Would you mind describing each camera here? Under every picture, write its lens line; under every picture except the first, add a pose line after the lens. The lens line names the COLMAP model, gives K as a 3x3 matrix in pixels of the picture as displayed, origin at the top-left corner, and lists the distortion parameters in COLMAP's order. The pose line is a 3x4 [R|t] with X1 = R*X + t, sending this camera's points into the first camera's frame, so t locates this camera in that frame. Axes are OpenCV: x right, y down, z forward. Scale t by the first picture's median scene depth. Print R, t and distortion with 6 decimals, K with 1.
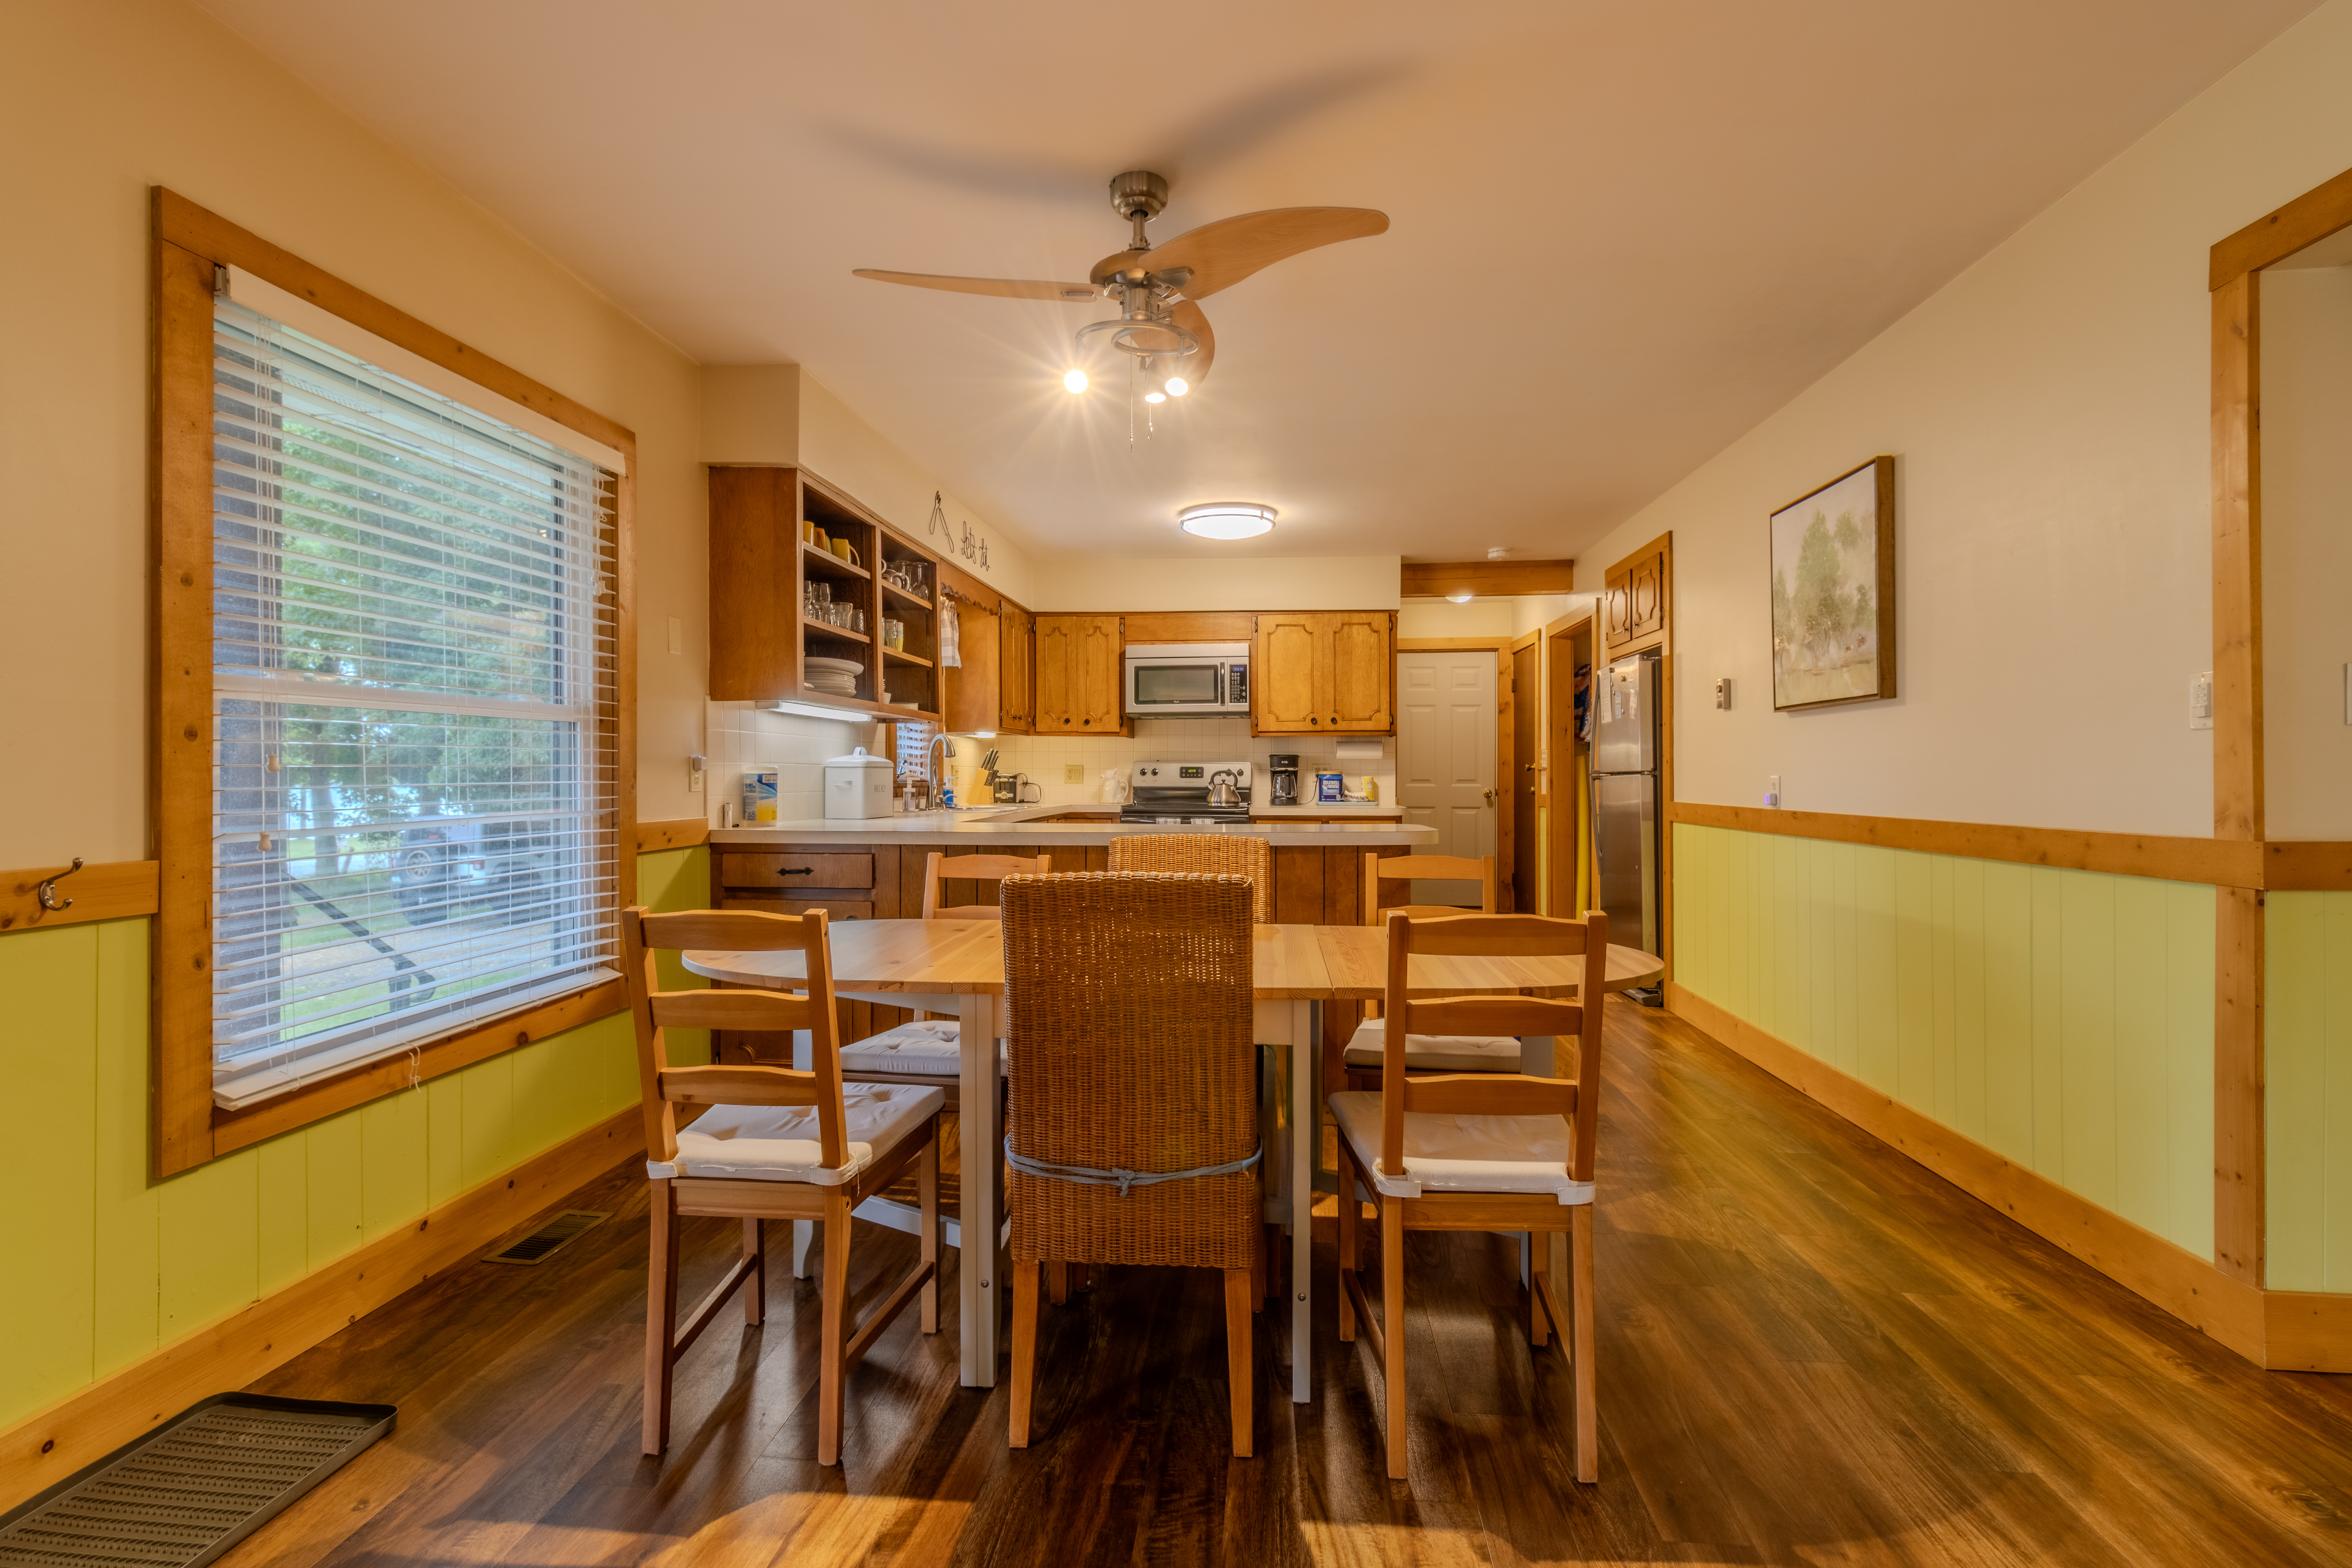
lens RADIAL K [[1105.5, 0, 1172.7], [0, 1105.5, 774.4], [0, 0, 1]] dist [0.003072, 0.001836]
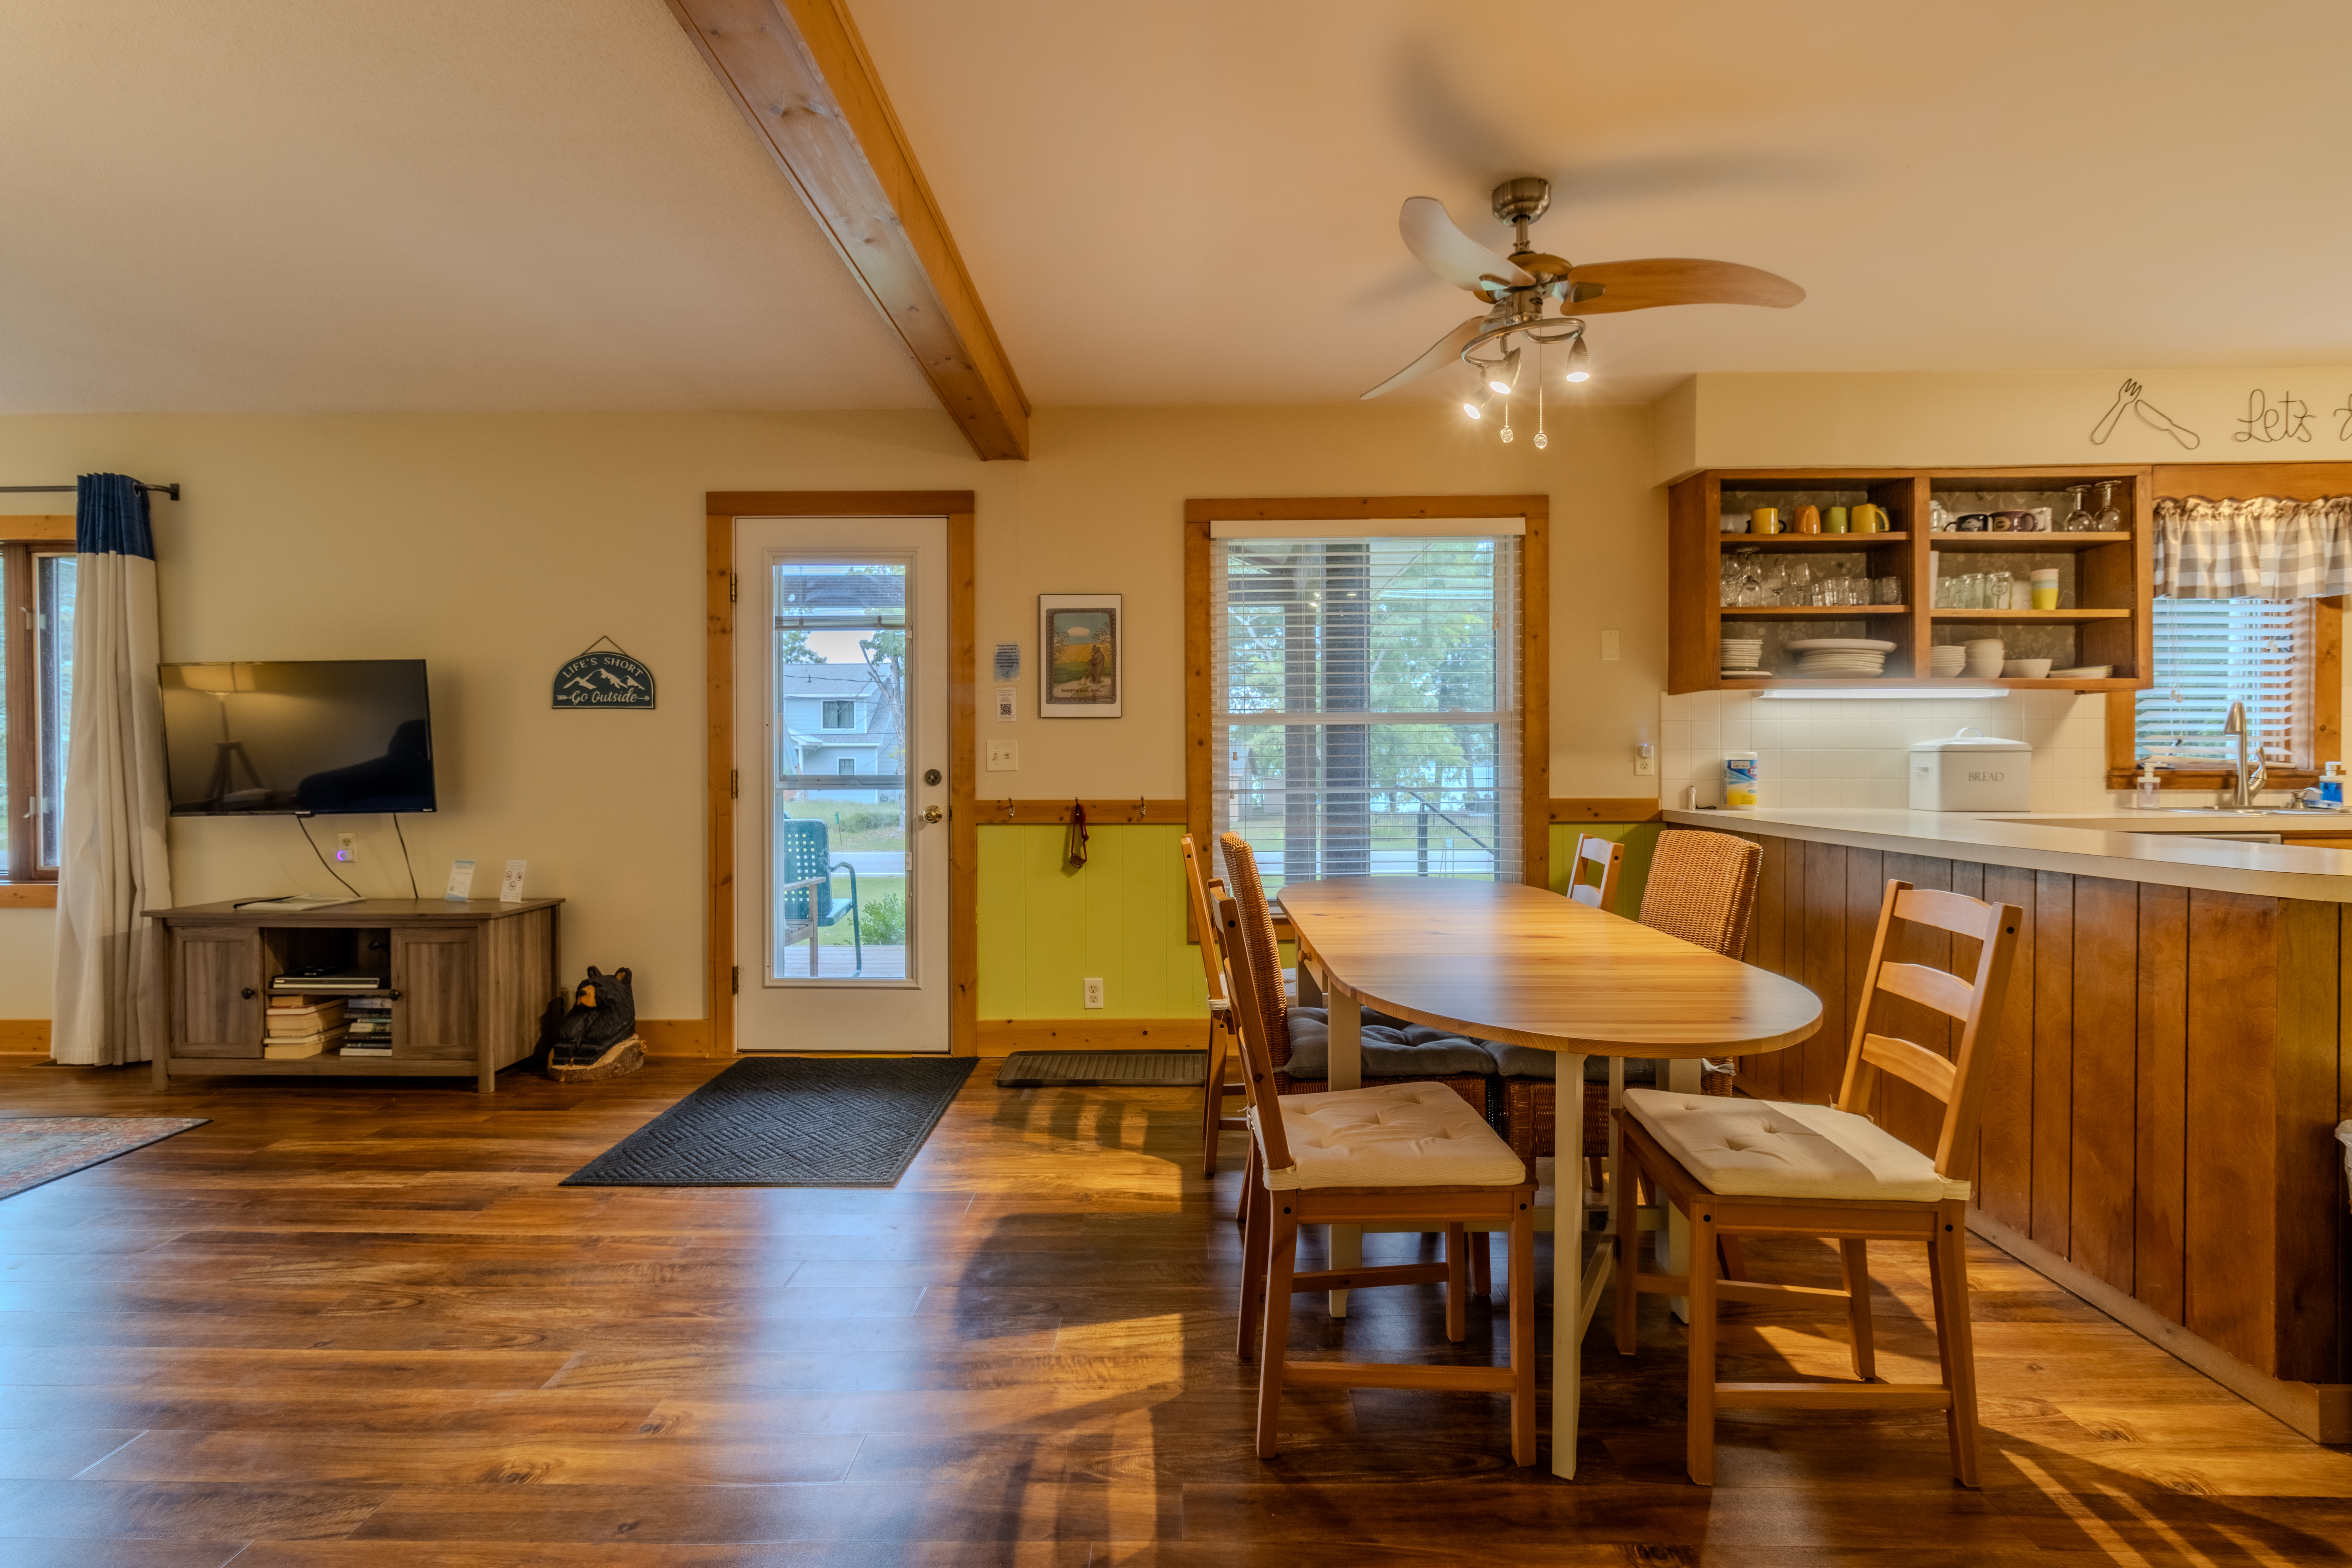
lens RADIAL K [[1105.5, 0, 1168.8], [0, 1105.5, 770.3], [0, 0, 1]] dist [0.003072, 0.001836]
pose [[0.079860, 0.009646, -0.996759, 0.399636], [0.002780, 0.999947, 0.009900, -0.001469], [0.996802, -0.003562, 0.079829, 0.240322]]
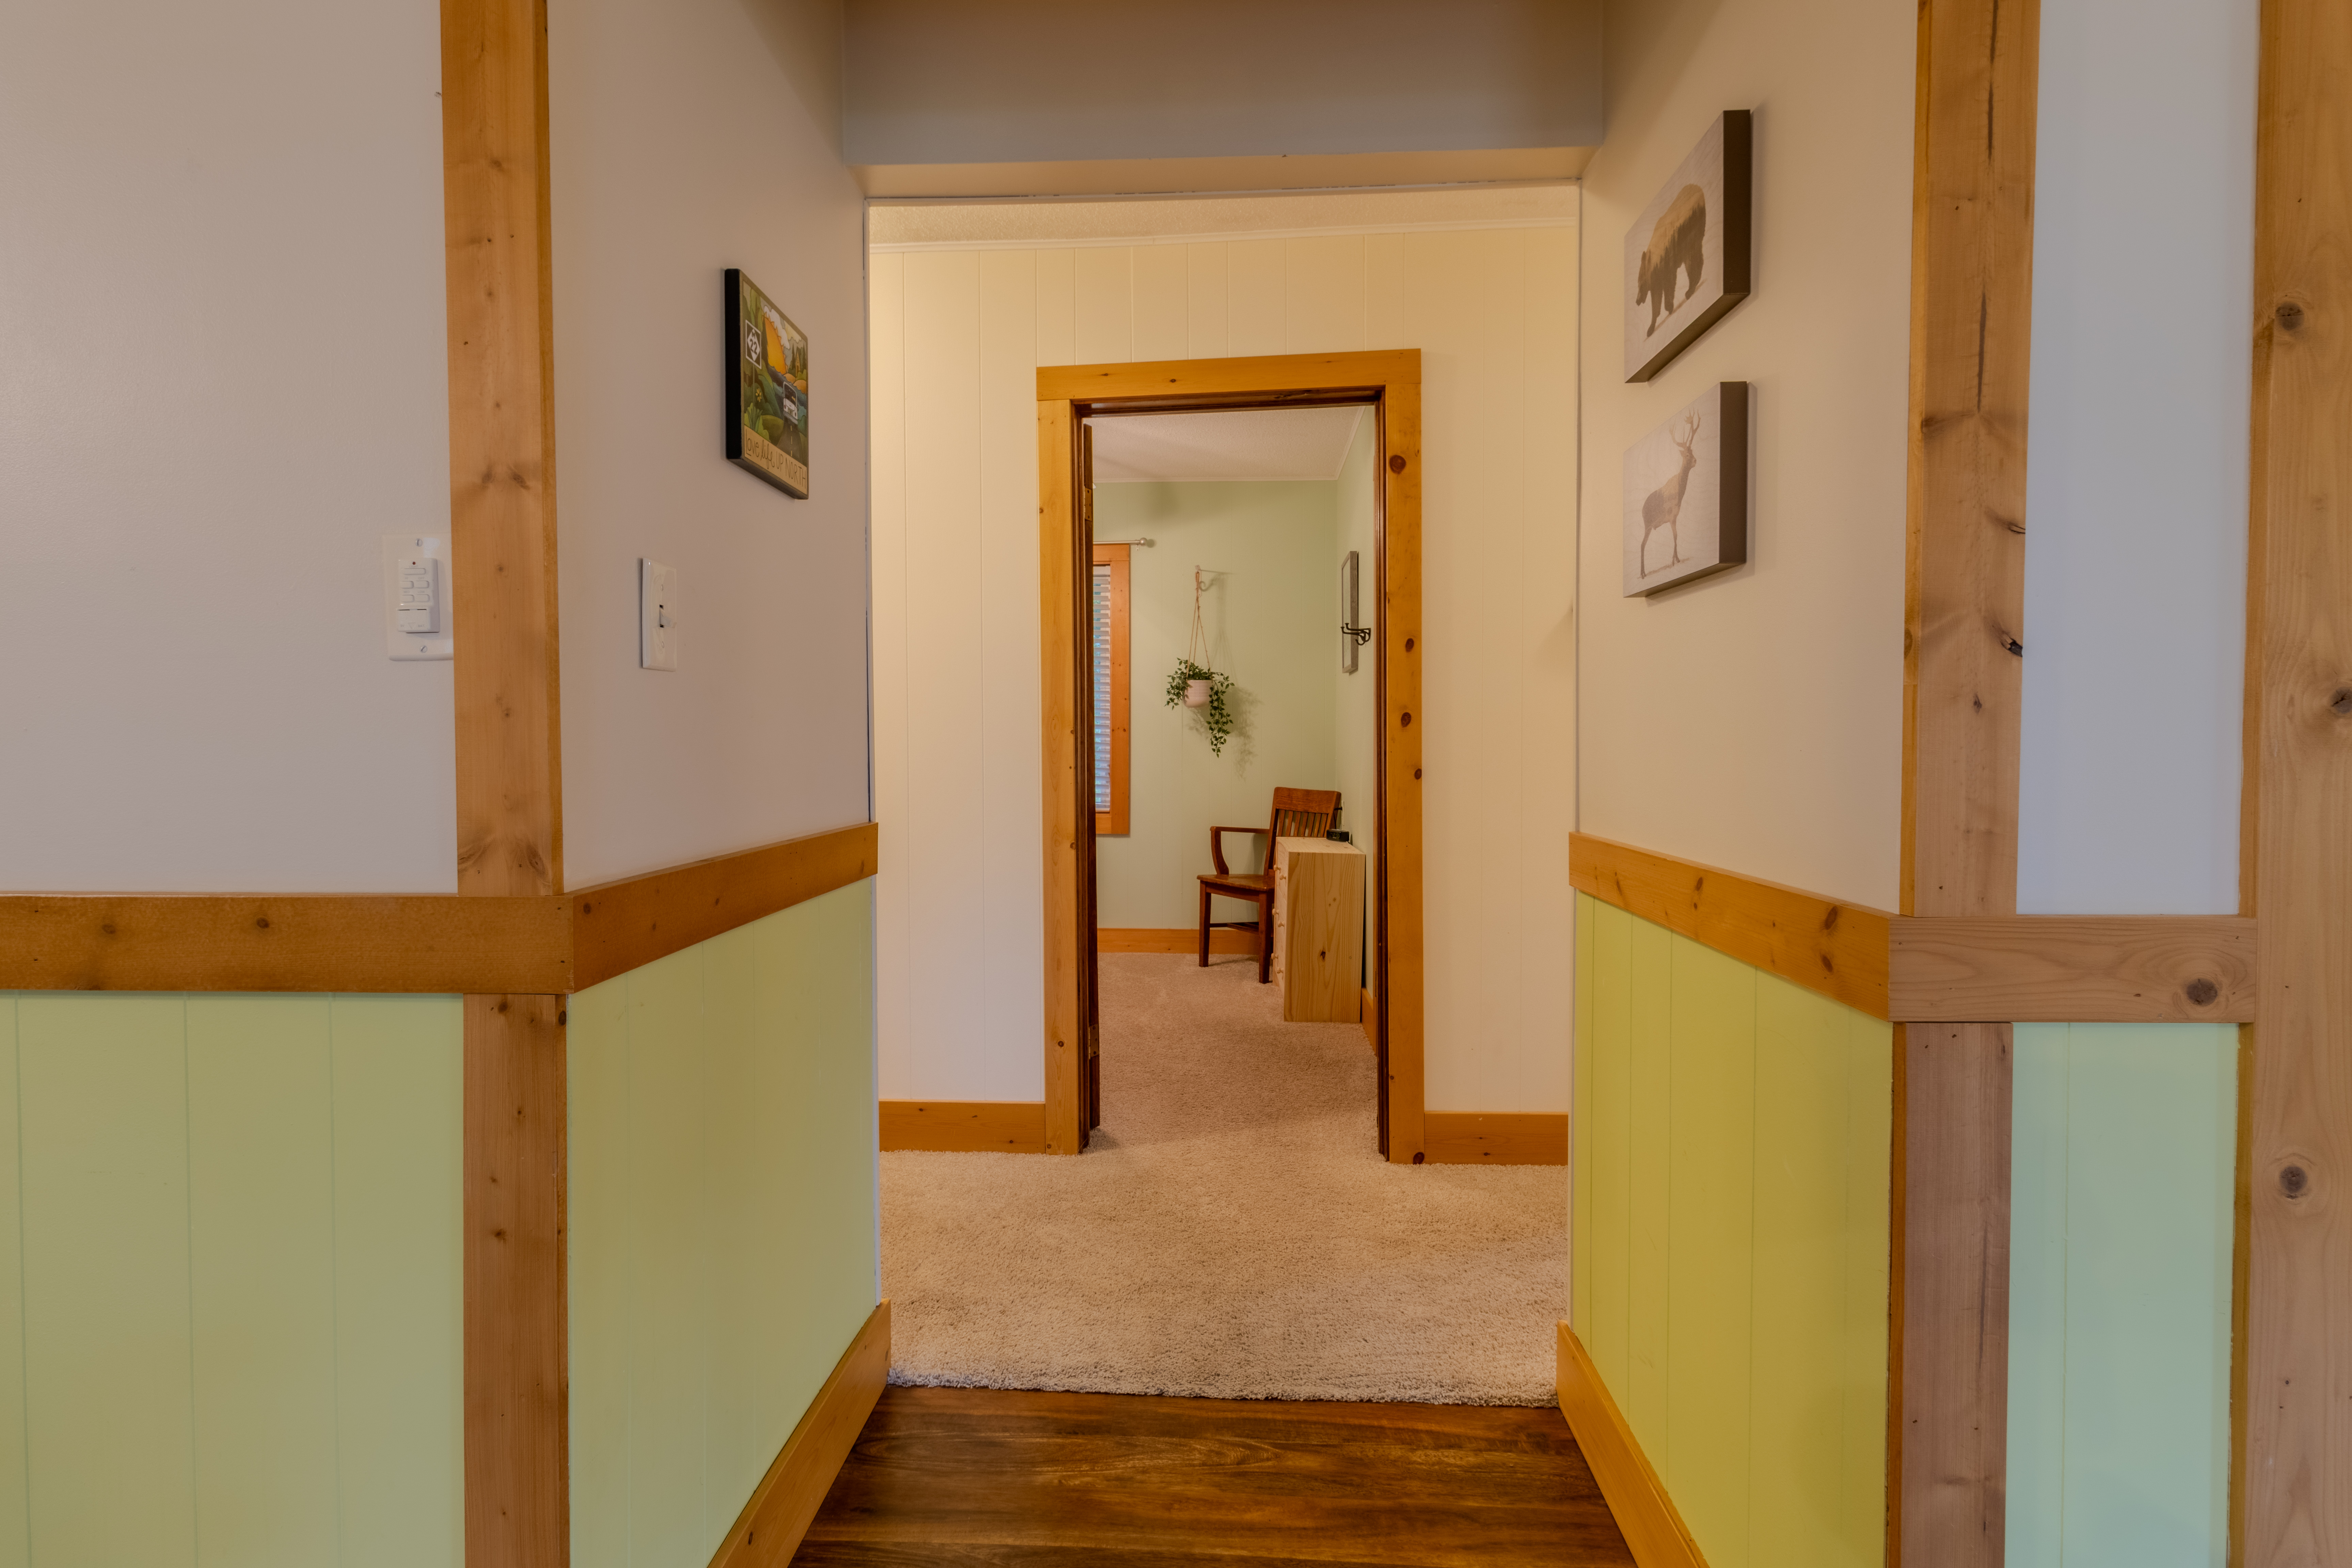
lens RADIAL K [[1105.6, 0, 1163.2], [0, 1105.6, 769.9], [0, 0, 1]] dist [0.003072, 0.001836]
pose [[-0.036489, -0.021605, 0.999100, 0.161370], [-0.001897, 0.999766, 0.021550, -0.001798], [-0.999332, -0.001109, -0.036521, 0.250786]]
